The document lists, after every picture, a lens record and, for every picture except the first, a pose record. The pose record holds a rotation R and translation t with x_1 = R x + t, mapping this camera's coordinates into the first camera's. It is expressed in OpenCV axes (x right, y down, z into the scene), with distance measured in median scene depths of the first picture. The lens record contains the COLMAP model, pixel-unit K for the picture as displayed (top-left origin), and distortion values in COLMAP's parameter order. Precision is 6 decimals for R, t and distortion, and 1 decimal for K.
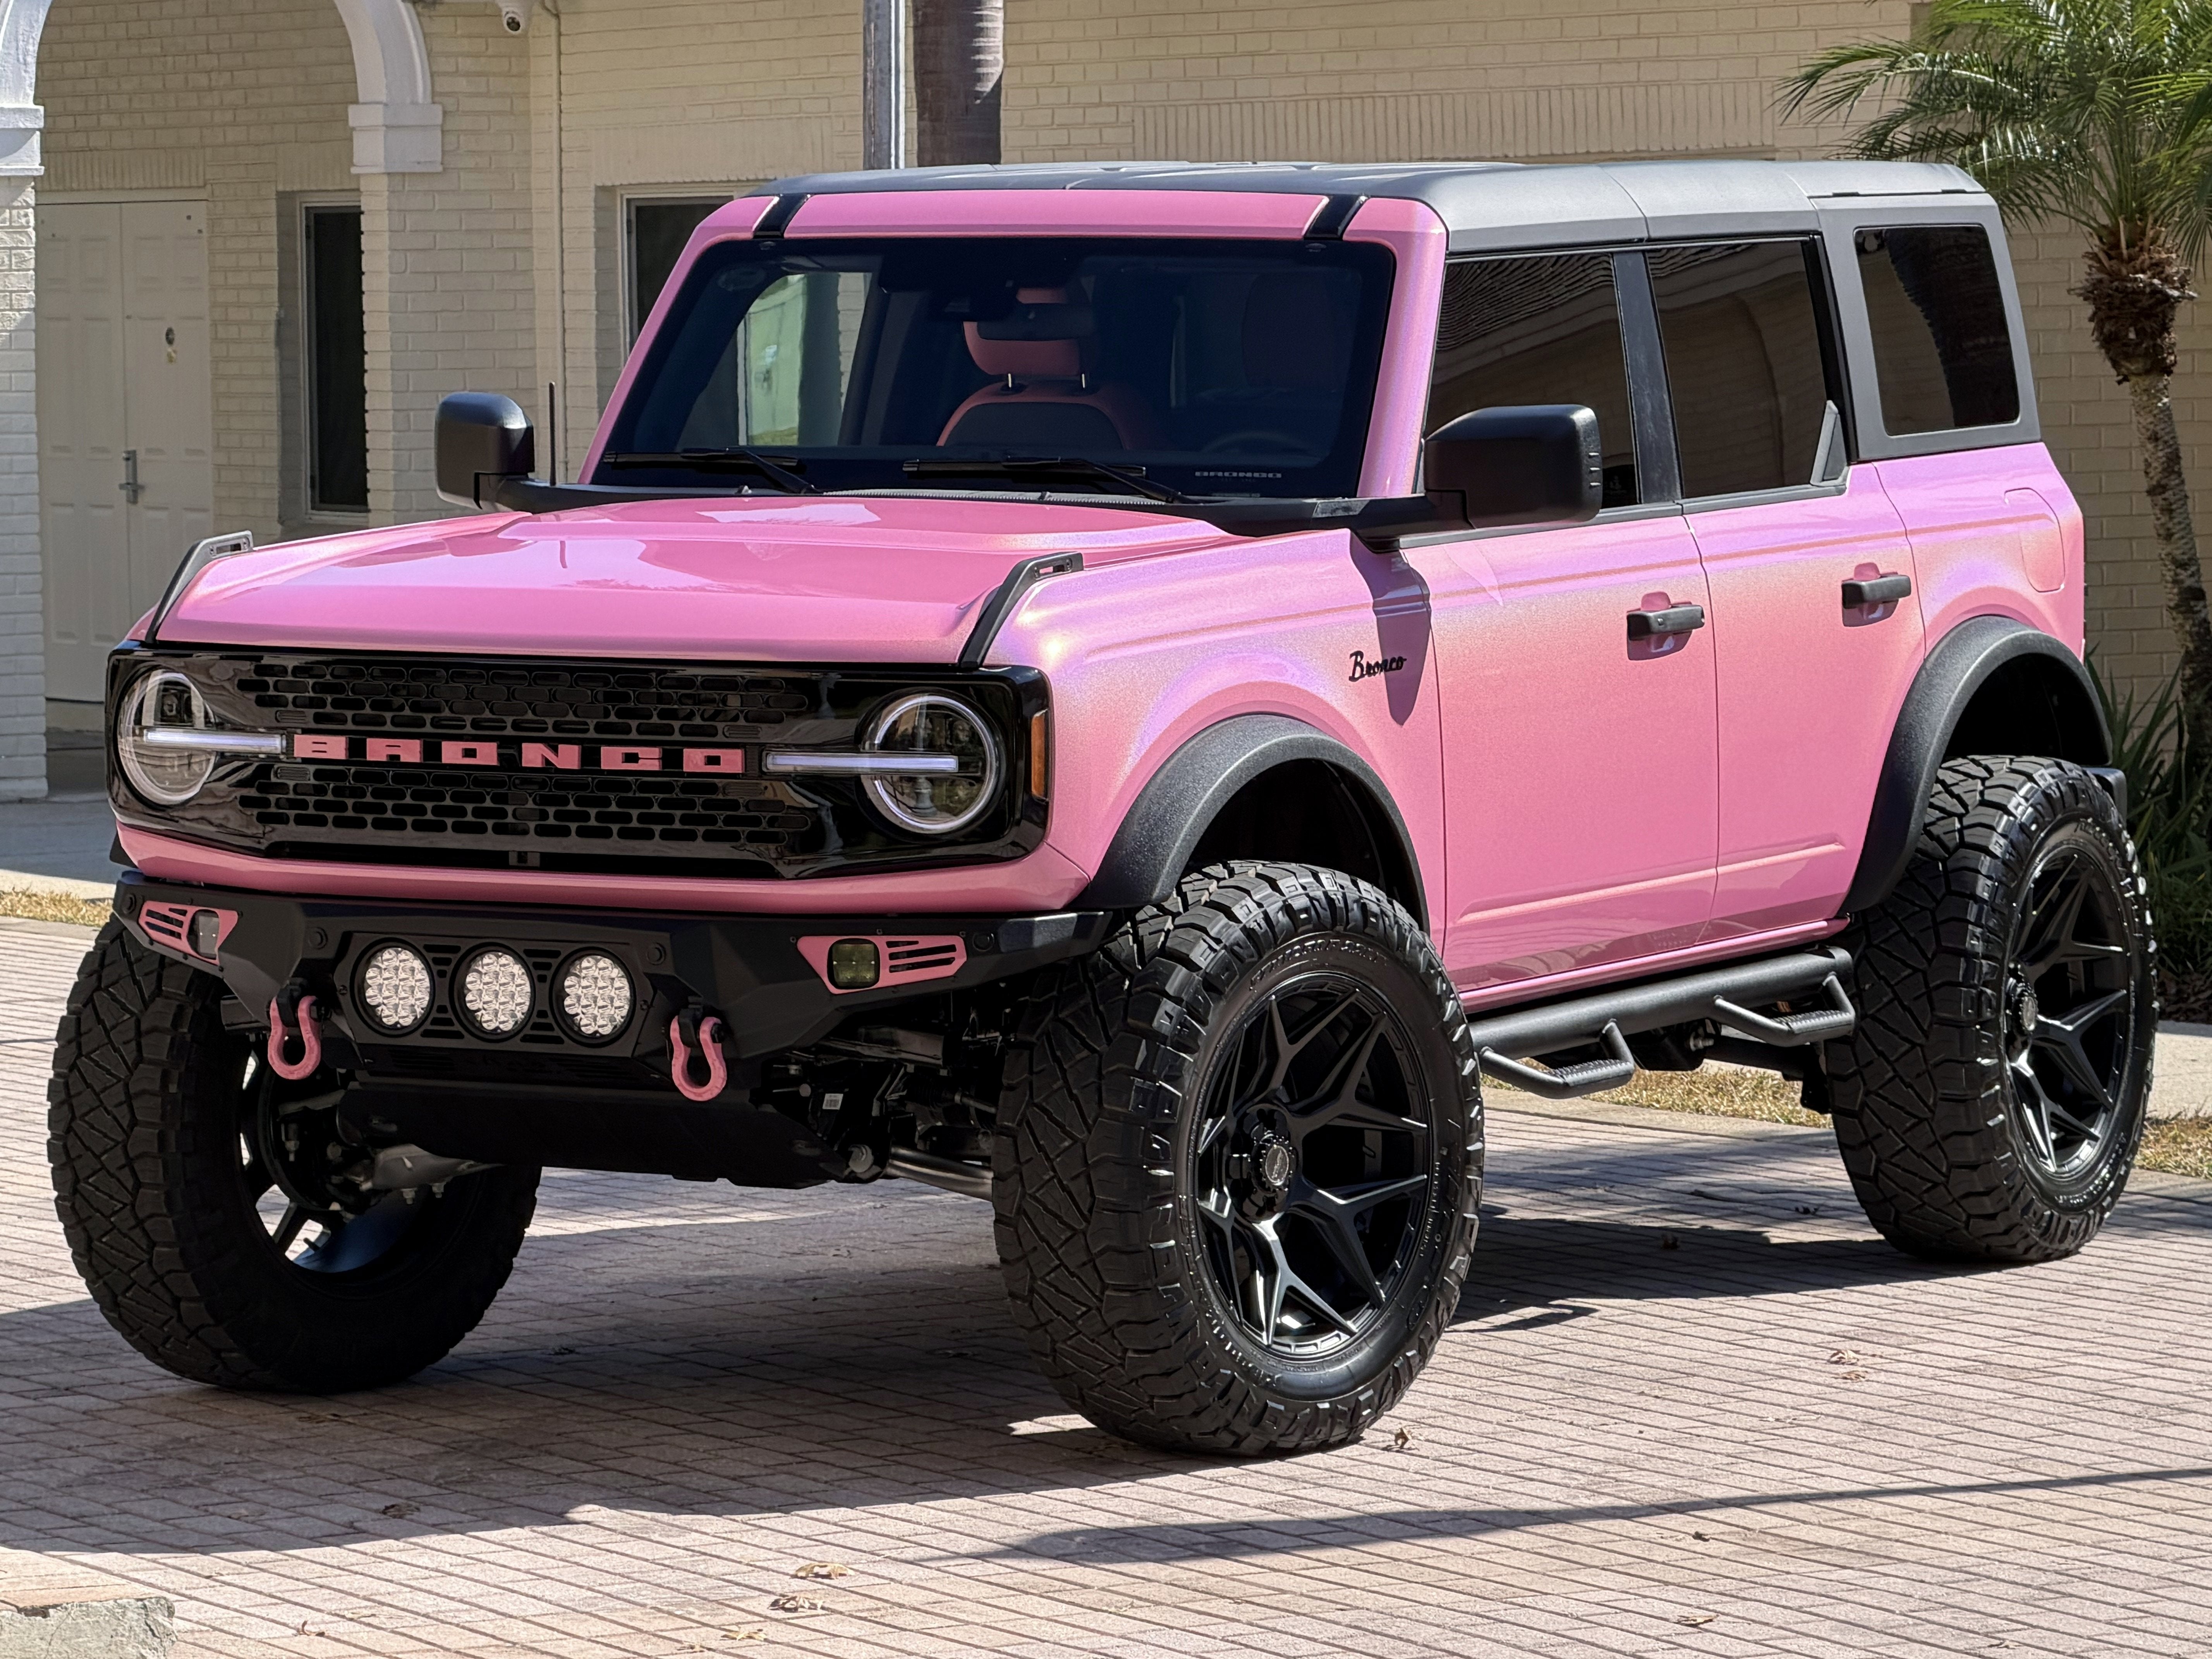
lens RADIAL K [[10567.8, 0, 1106.0], [0, 10567.8, 829.5], [0, 0, 1]] dist [0.071186, -8.594126]
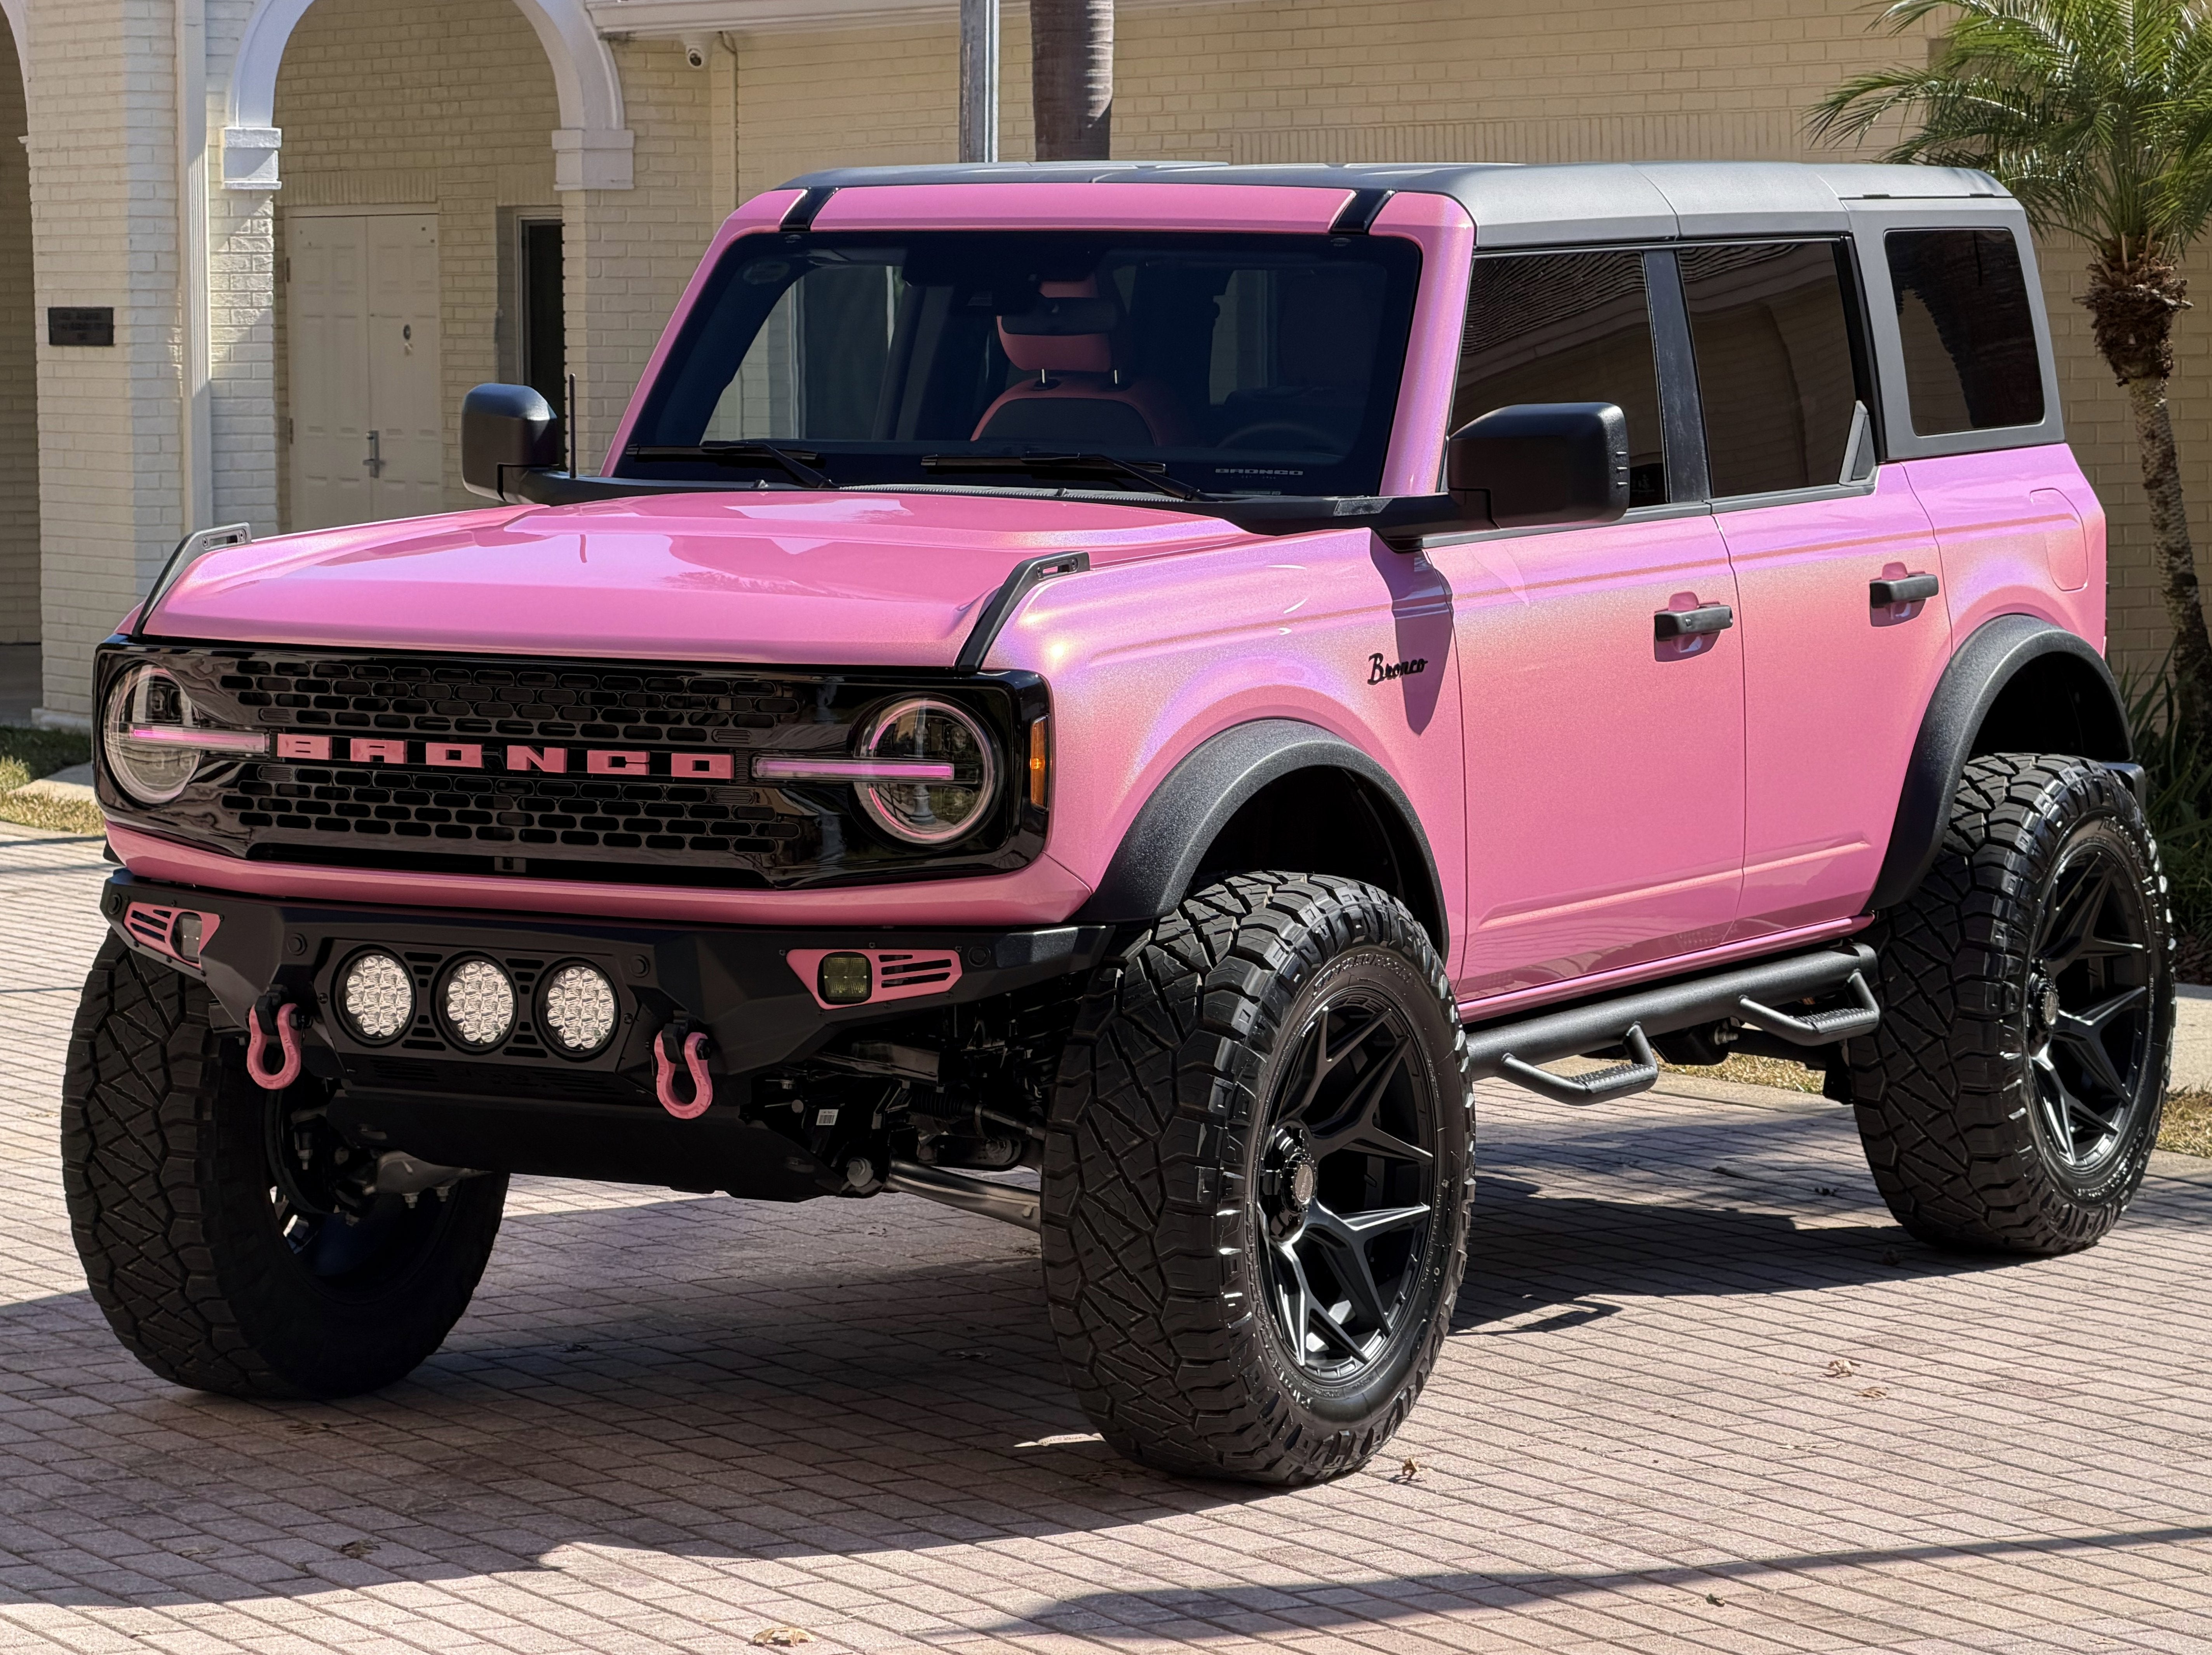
lens RADIAL K [[8353.8, 0, 1062.3], [0, 8353.8, 1020.3], [0, 0, 1]] dist [0.118517, -3.238407]
pose [[0.999682, 0.008917, -0.023588, 0.013278], [-0.008102, 0.999375, 0.034412, -0.009310], [0.023880, -0.034210, 0.999129, 0.223002]]
